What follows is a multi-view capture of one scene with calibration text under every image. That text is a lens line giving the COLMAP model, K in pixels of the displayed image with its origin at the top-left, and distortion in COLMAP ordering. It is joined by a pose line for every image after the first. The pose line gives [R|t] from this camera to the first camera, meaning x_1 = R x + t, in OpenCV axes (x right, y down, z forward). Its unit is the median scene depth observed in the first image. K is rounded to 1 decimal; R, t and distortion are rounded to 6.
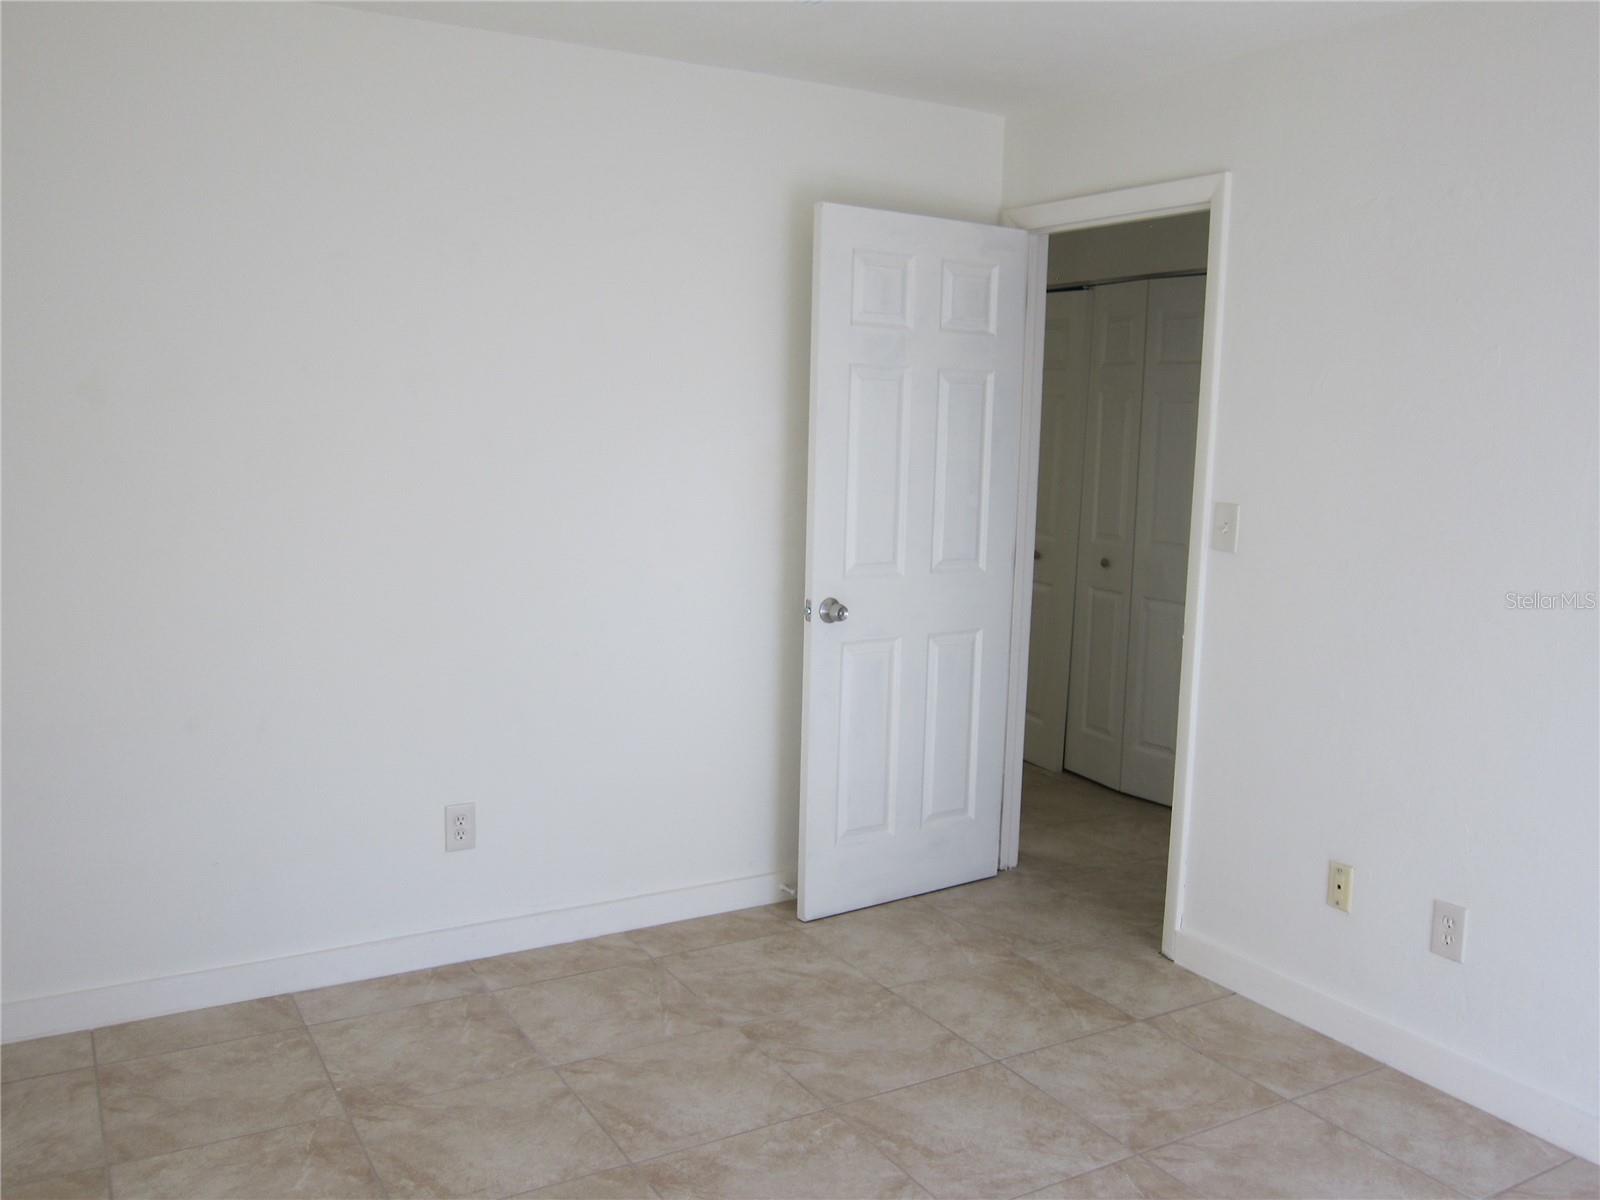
lens RADIAL K [[1324.3, 0, 800.0], [0, 1324.3, 600.0], [0, 0, 1]] dist [-0.064881, -0.002168]
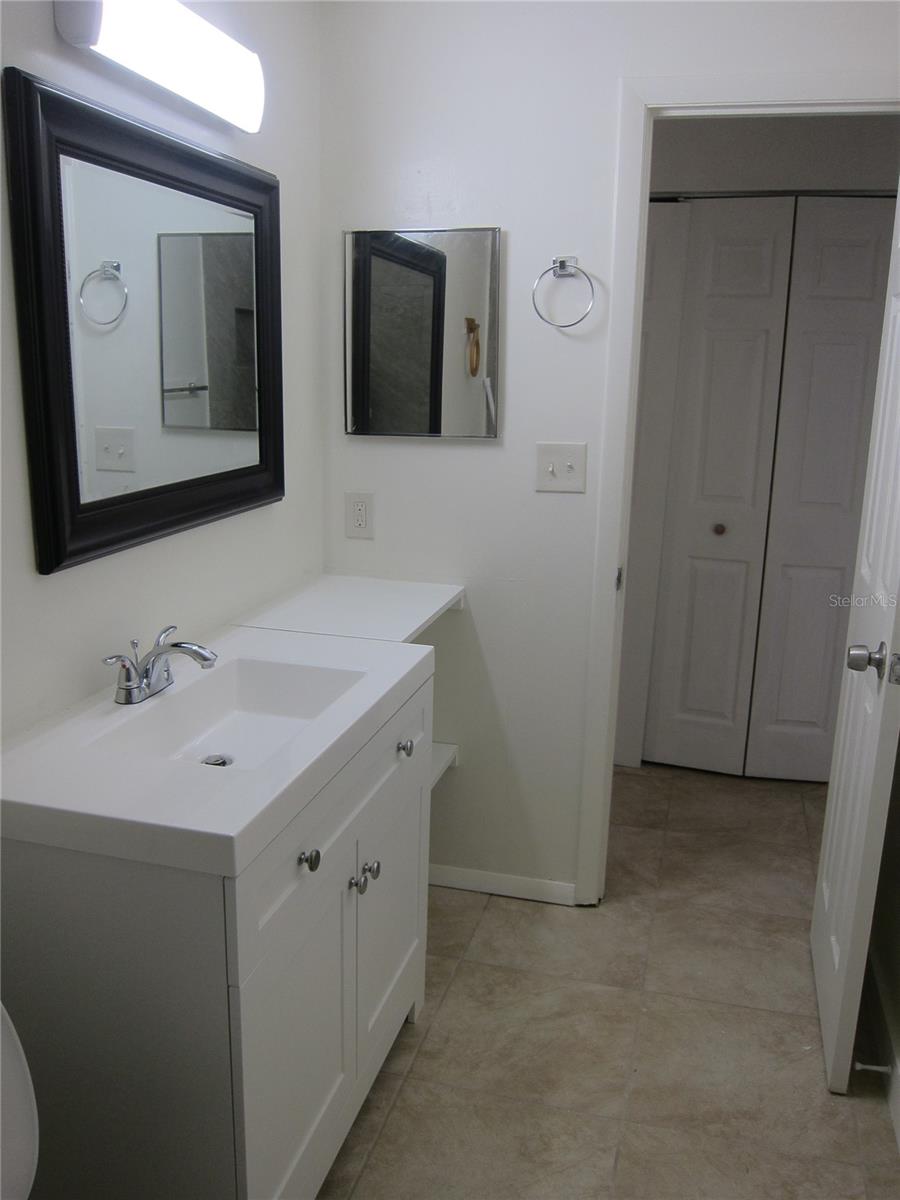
lens RADIAL K [[993.2, 0, 450.0], [0, 993.2, 600.0], [0, 0, 1]] dist [-0.064881, -0.002168]
pose [[0.713181, -0.173085, 0.679274, -0.531393], [0.094585, 0.983935, 0.151410, -0.150098], [-0.694569, -0.043734, 0.718096, 1.000598]]
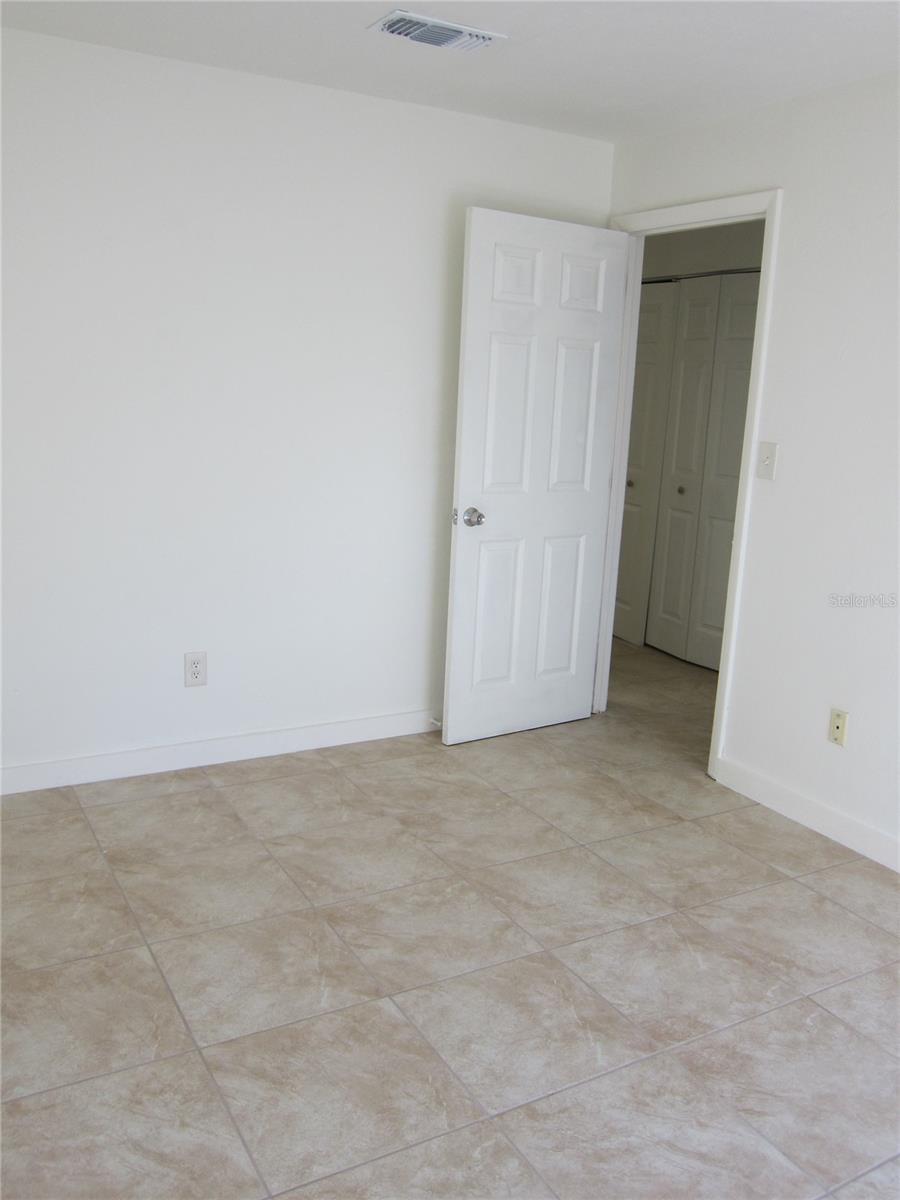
lens RADIAL K [[993.2, 0, 450.0], [0, 993.2, 600.0], [0, 0, 1]] dist [-0.064881, -0.002168]
pose [[0.999677, 0.024261, -0.007573, 0.011721], [-0.023592, 0.996630, 0.078566, 0.014516], [0.009454, -0.078362, 0.996880, -0.014101]]
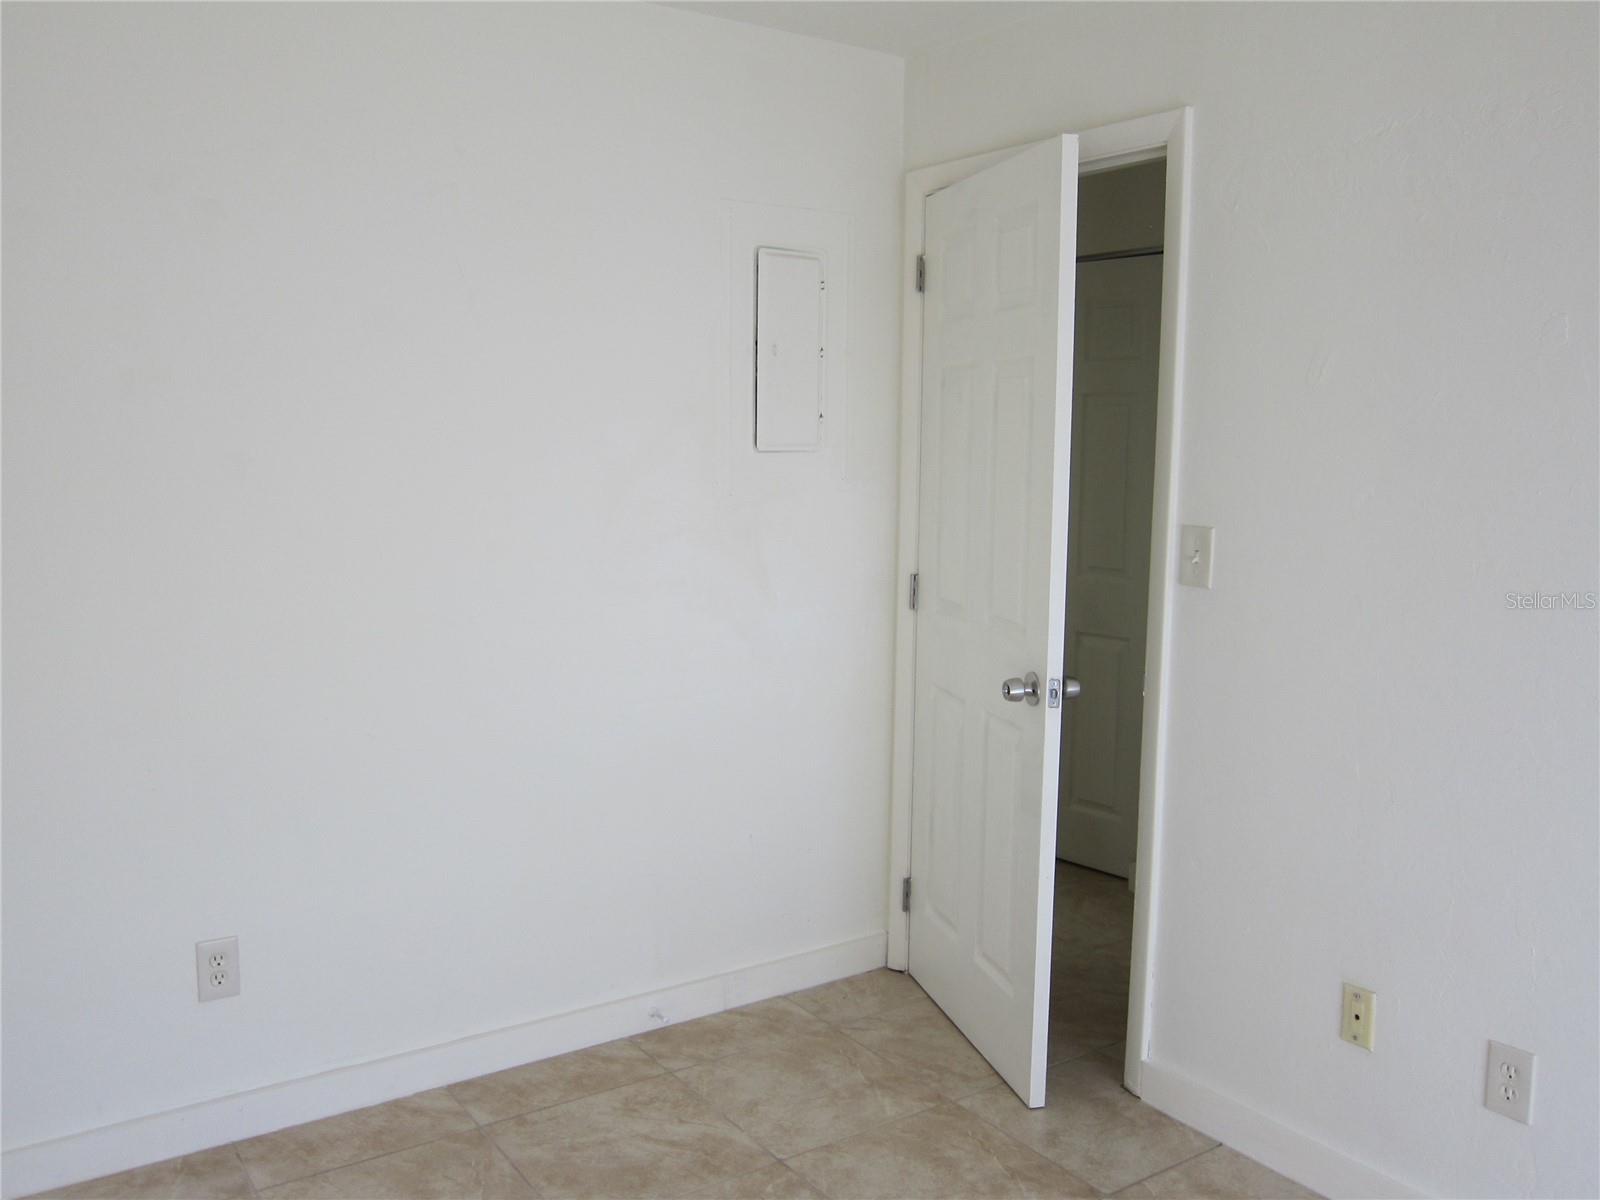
lens RADIAL K [[1324.3, 0, 800.0], [0, 1324.3, 600.0], [0, 0, 1]] dist [-0.064881, -0.002168]
pose [[0.997282, -0.020696, 0.070706, 0.029429], [0.021655, 0.999683, -0.012827, -0.024095], [-0.070418, 0.014323, 0.997415, 0.227001]]
